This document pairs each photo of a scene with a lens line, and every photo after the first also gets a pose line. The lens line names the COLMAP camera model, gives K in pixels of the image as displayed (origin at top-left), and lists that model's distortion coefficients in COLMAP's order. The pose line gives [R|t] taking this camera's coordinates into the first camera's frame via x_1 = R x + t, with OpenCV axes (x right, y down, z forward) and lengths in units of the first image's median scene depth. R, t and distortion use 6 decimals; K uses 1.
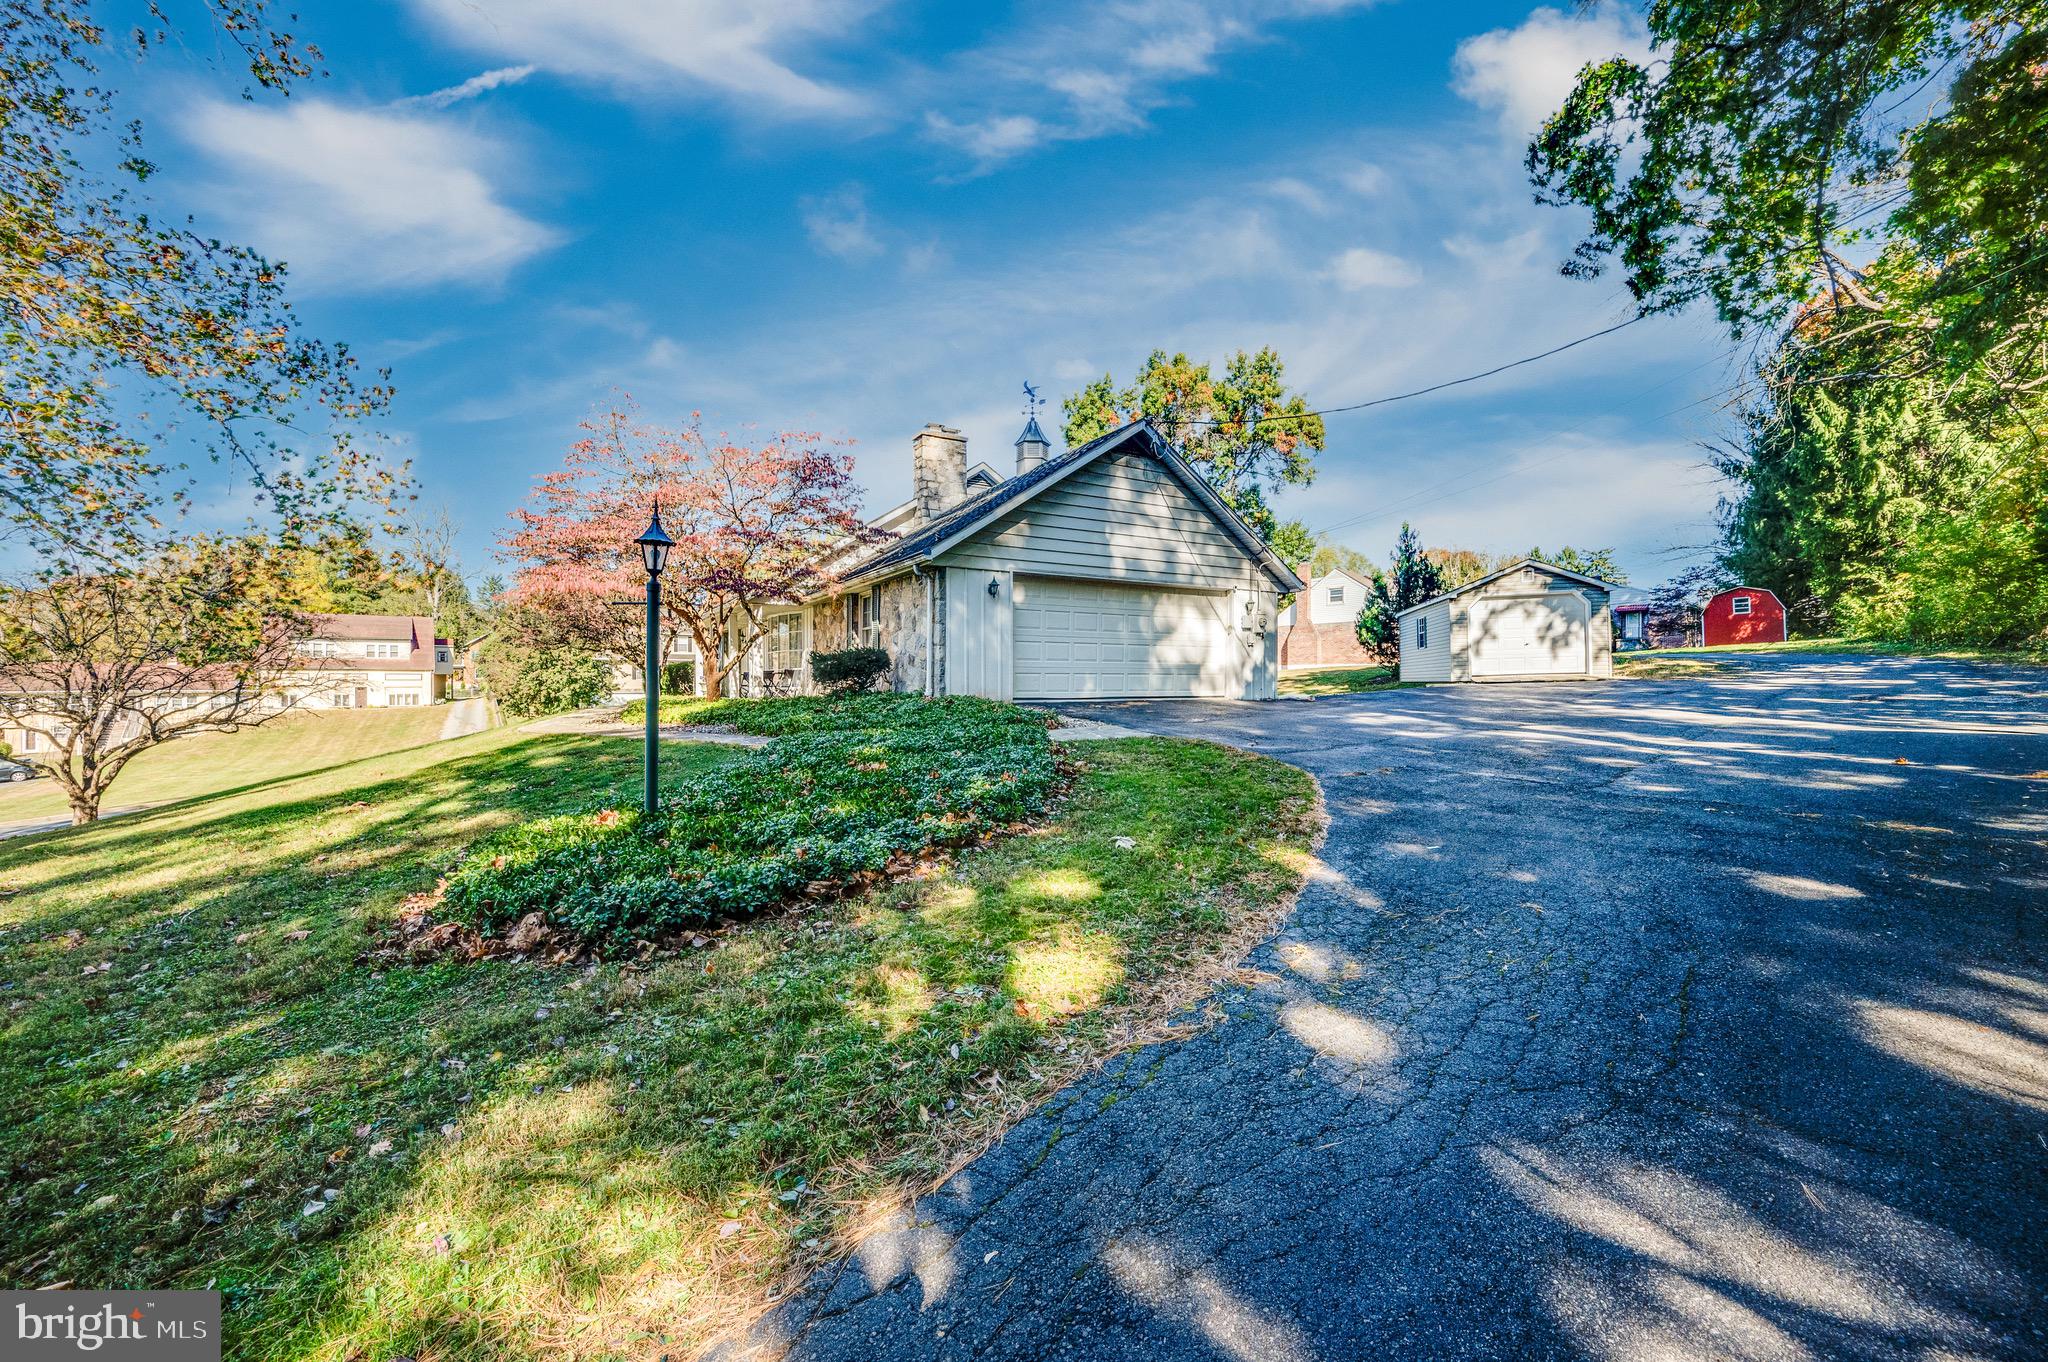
lens RADIAL K [[816.2, 0, 1030.7], [0, 816.2, 703.3], [0, 0, 1]] dist [-0.001838, -0.000349]
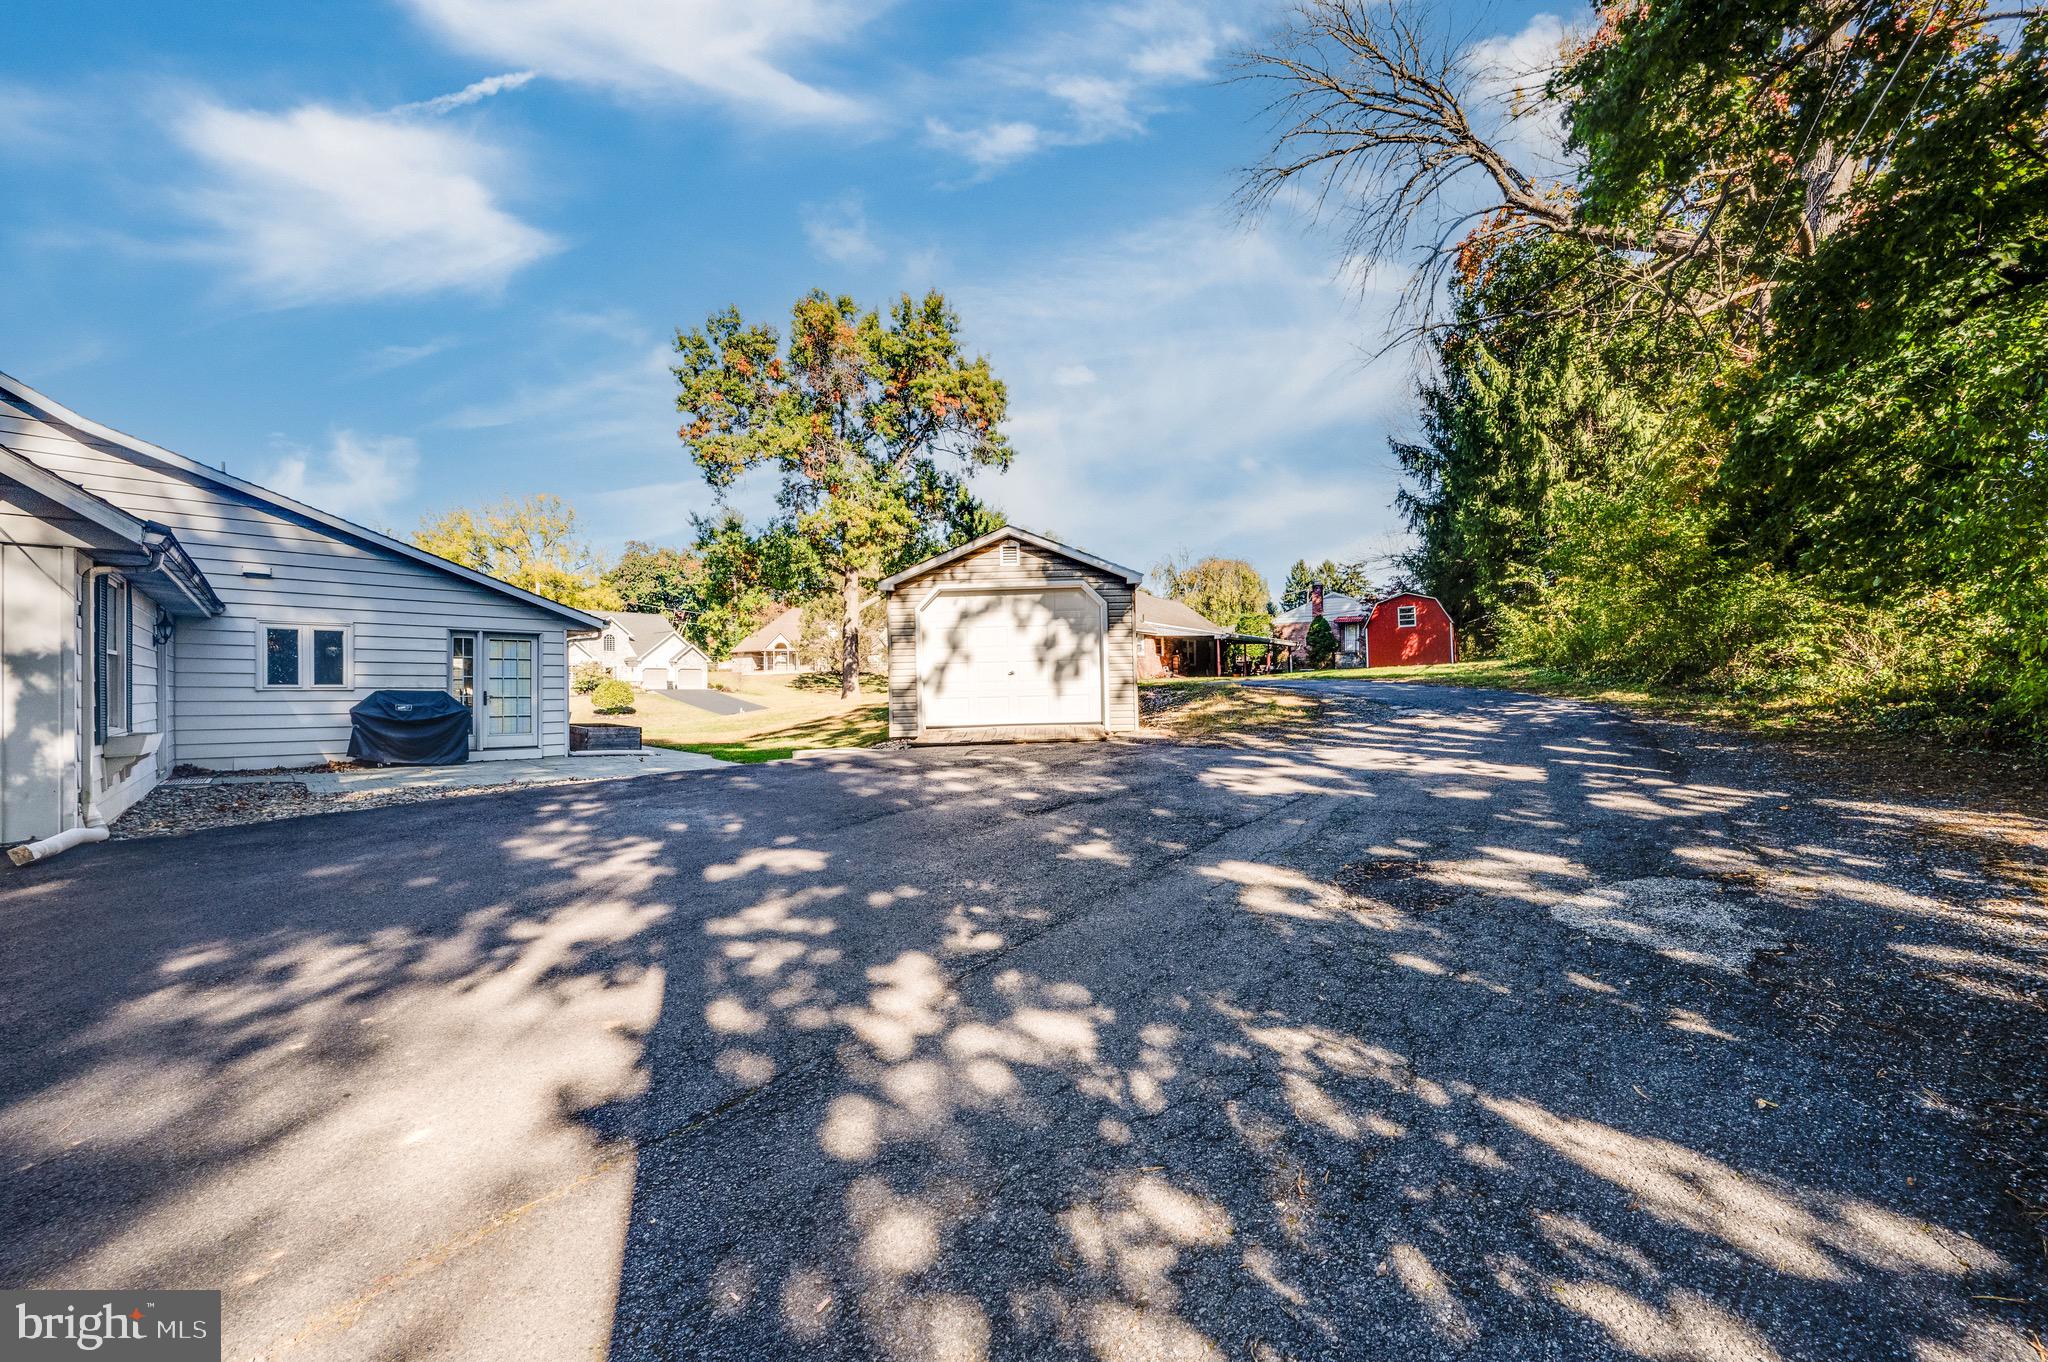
lens RADIAL K [[842.2, 0, 1024.0], [0, 842.2, 681.0], [0, 0, 1]] dist [0.001215, -0.000003]
pose [[0.977236, 0.006370, 0.212058, 0.389853], [0.000078, 0.999538, -0.030387, -0.037726], [-0.212154, 0.029712, 0.976784, 0.326369]]
